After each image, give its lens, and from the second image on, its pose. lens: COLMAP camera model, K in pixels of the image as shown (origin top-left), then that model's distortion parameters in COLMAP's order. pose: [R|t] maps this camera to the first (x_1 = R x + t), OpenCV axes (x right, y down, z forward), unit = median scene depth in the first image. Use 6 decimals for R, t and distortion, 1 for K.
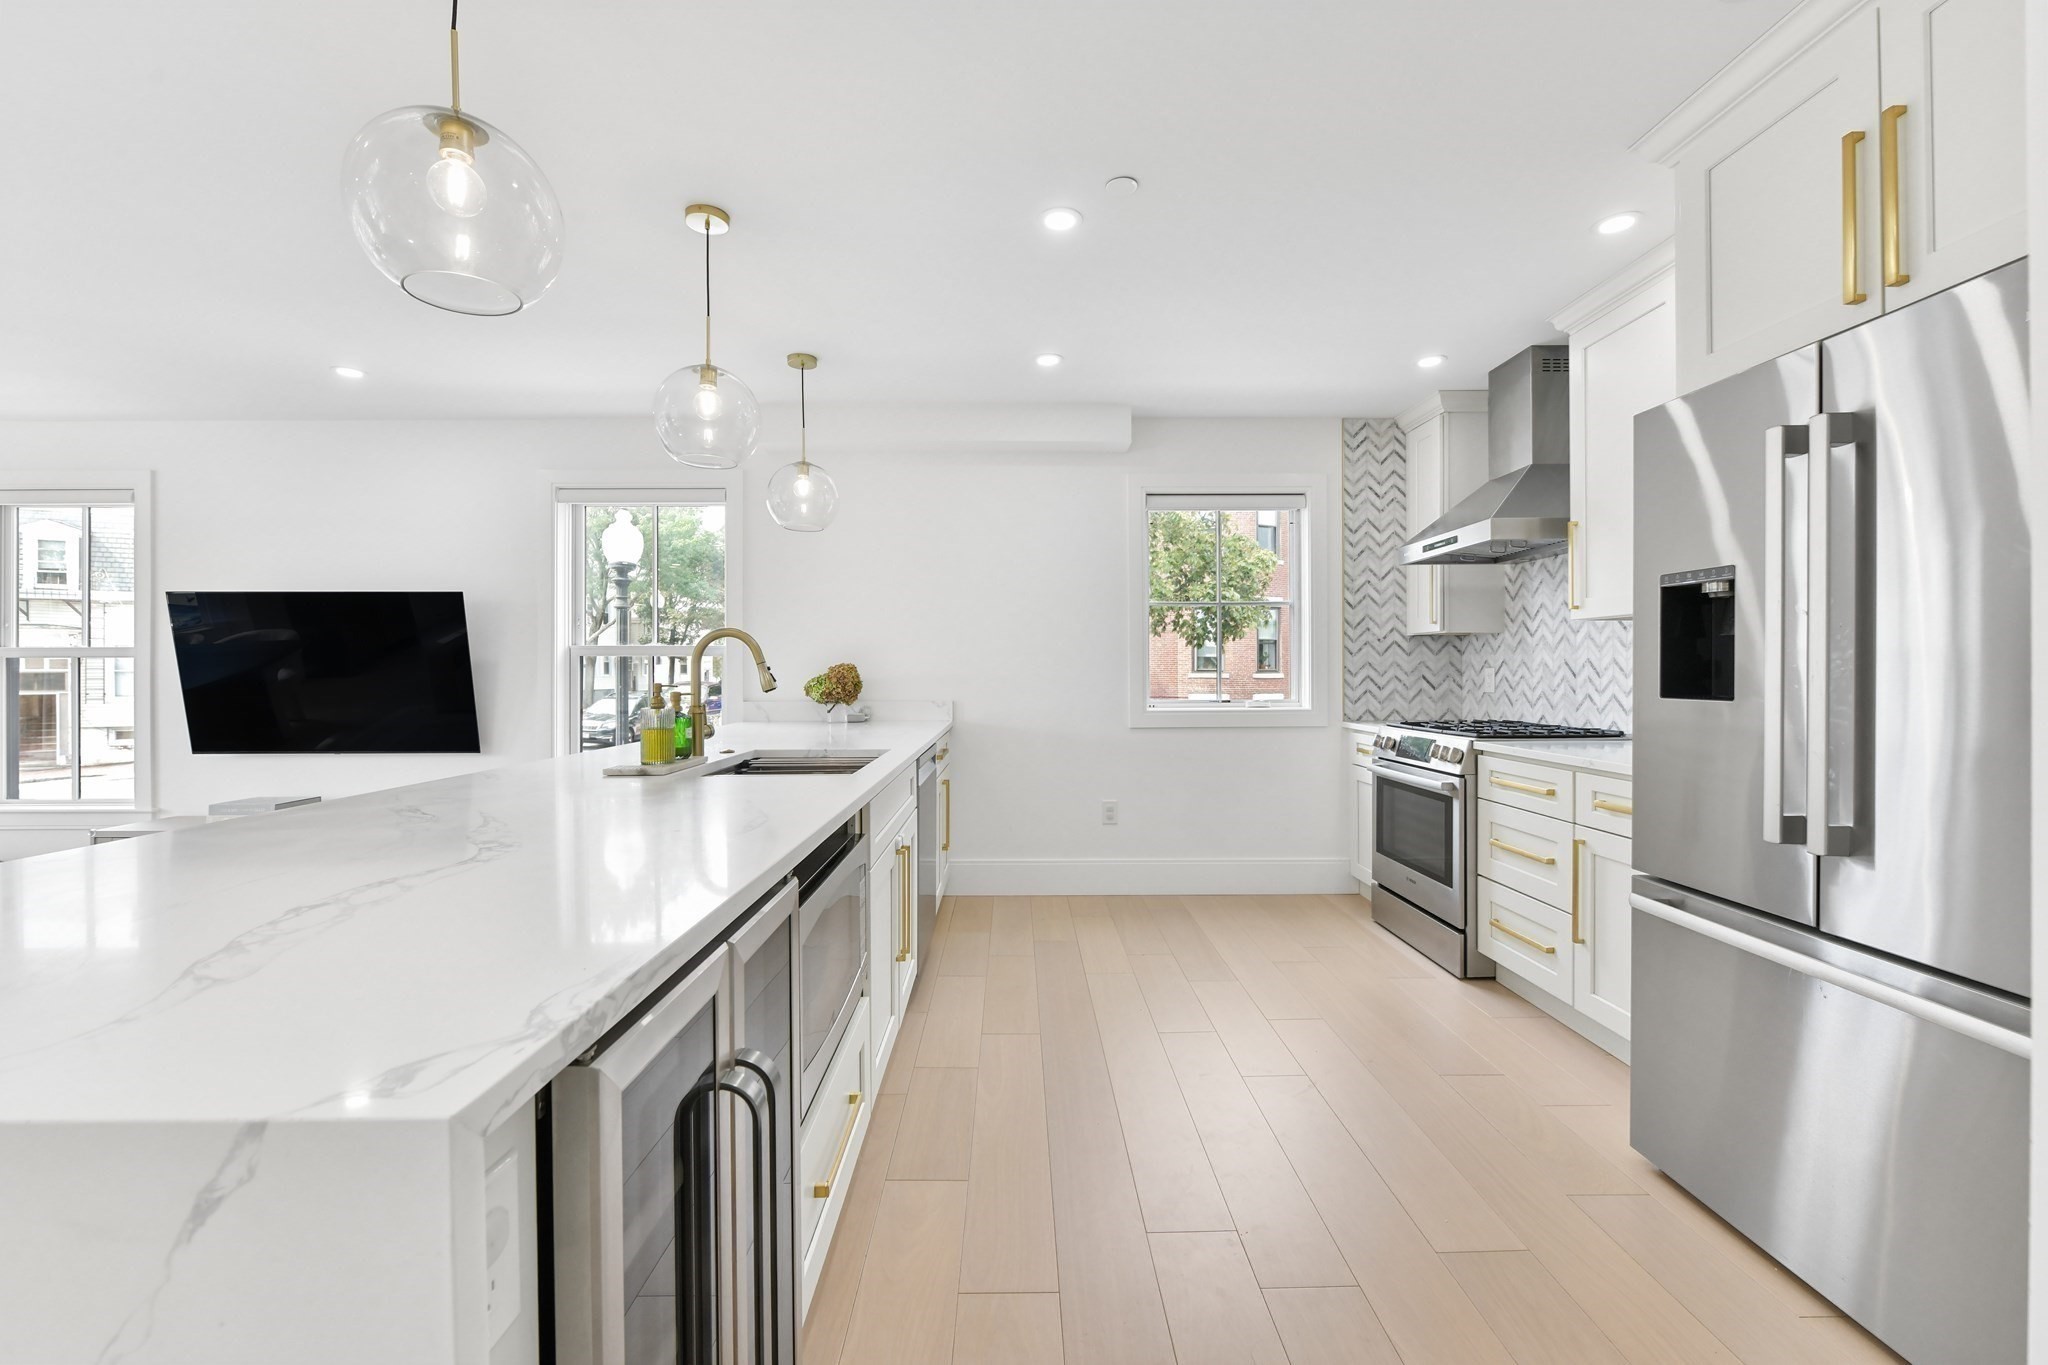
lens RADIAL K [[821.3, 0, 1033.1], [0, 821.3, 677.2], [0, 0, 1]] dist [-0.005402, -0.000888]
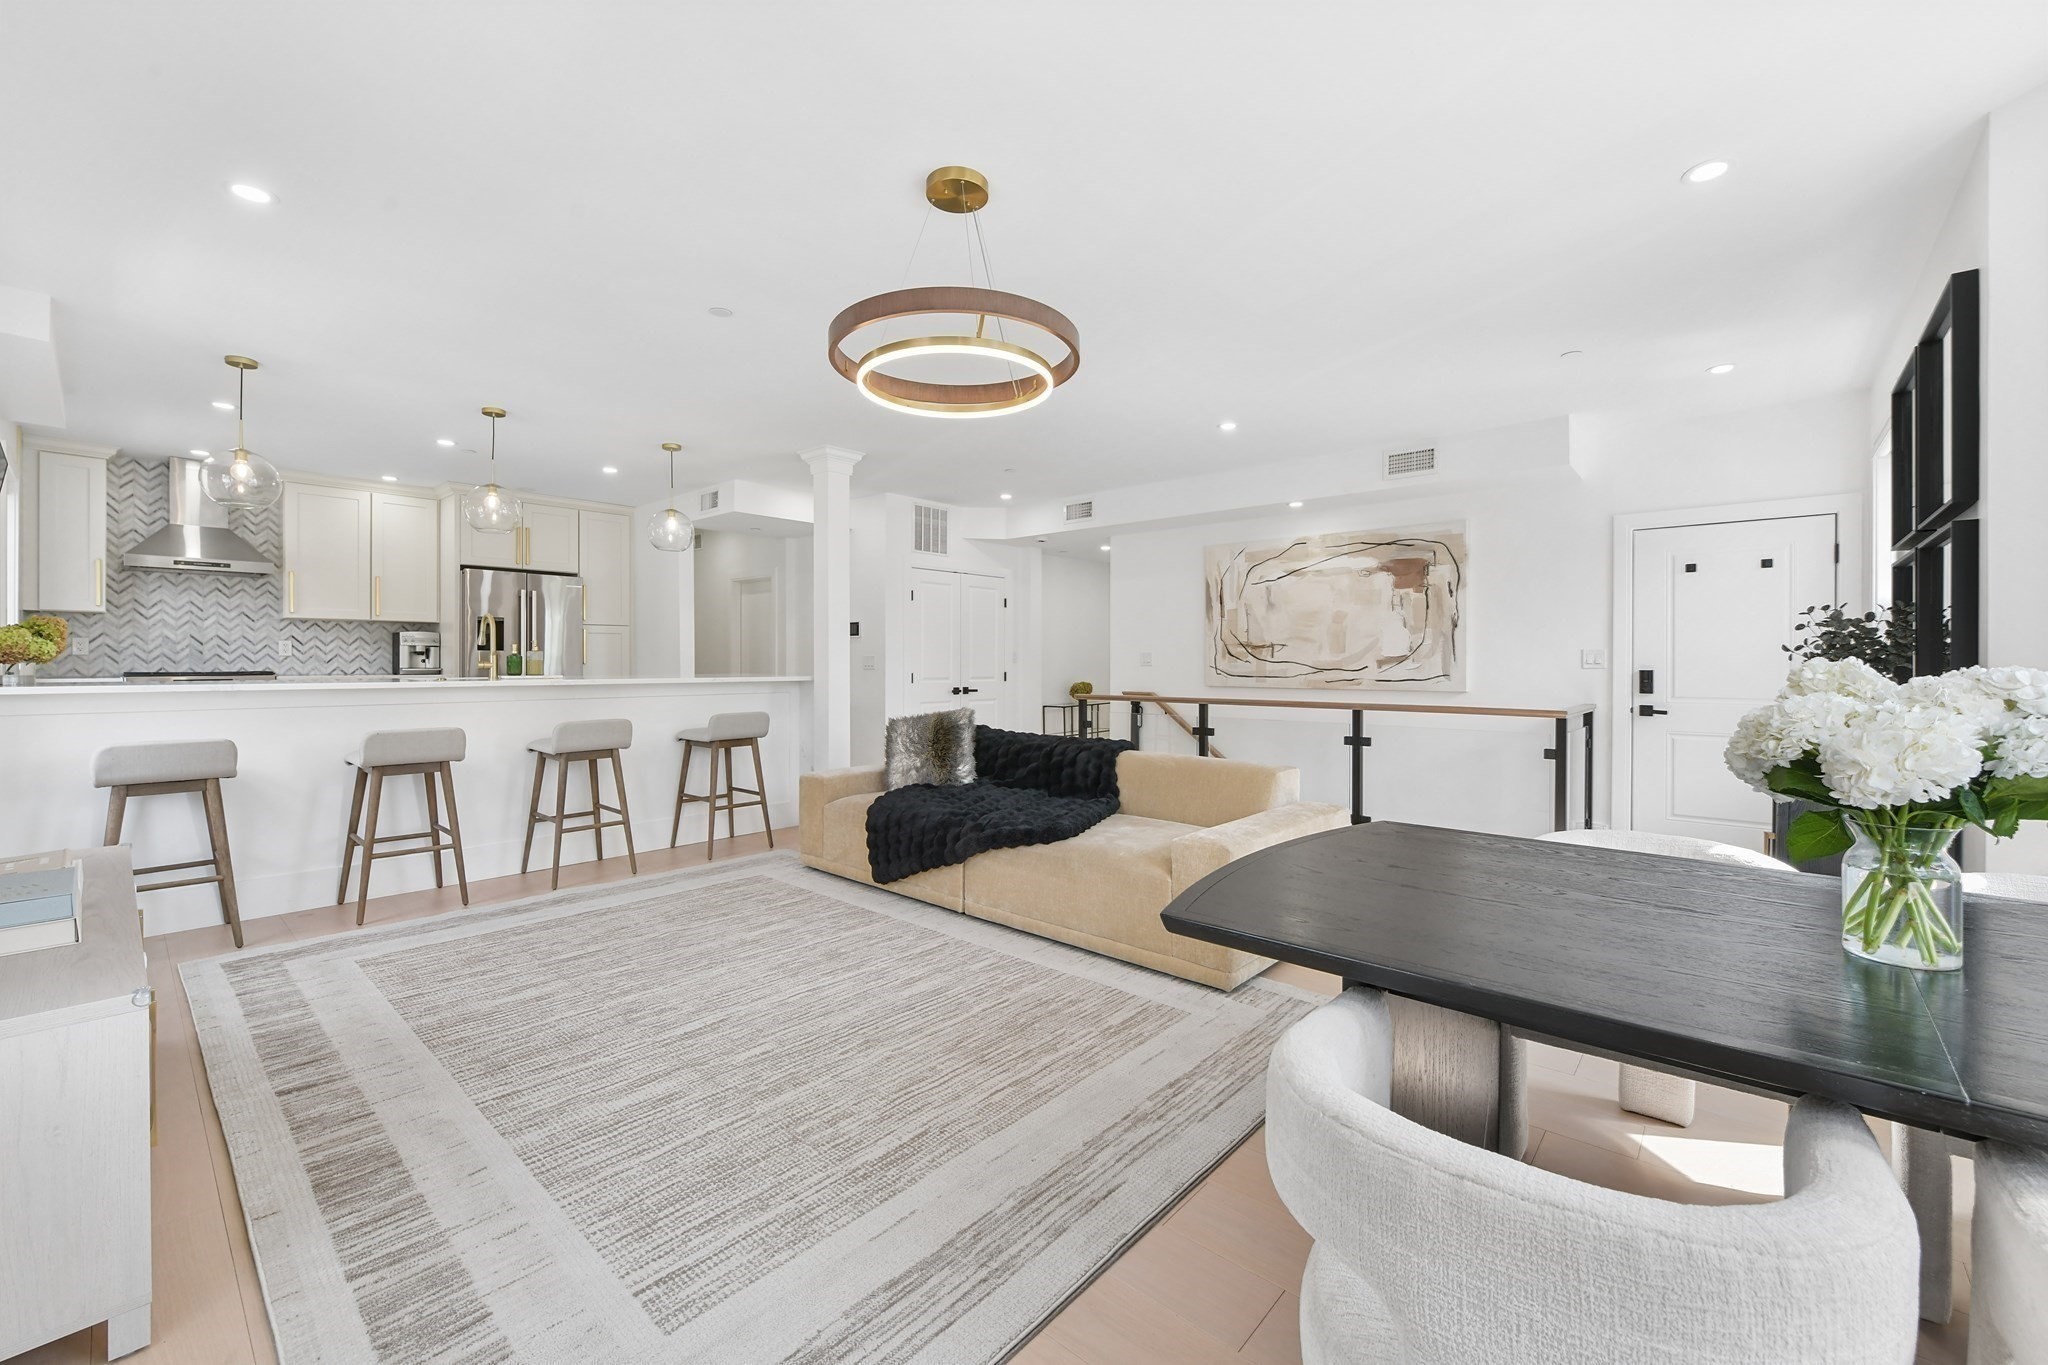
lens RADIAL K [[821.3, 0, 1035.7], [0, 821.3, 663.7], [0, 0, 1]] dist [-0.005402, -0.000888]
pose [[-0.743818, 0.000616, 0.668382, -1.736373], [0.007236, 0.999948, 0.007131, 0.038714], [-0.668344, 0.010140, -0.743784, 1.016581]]
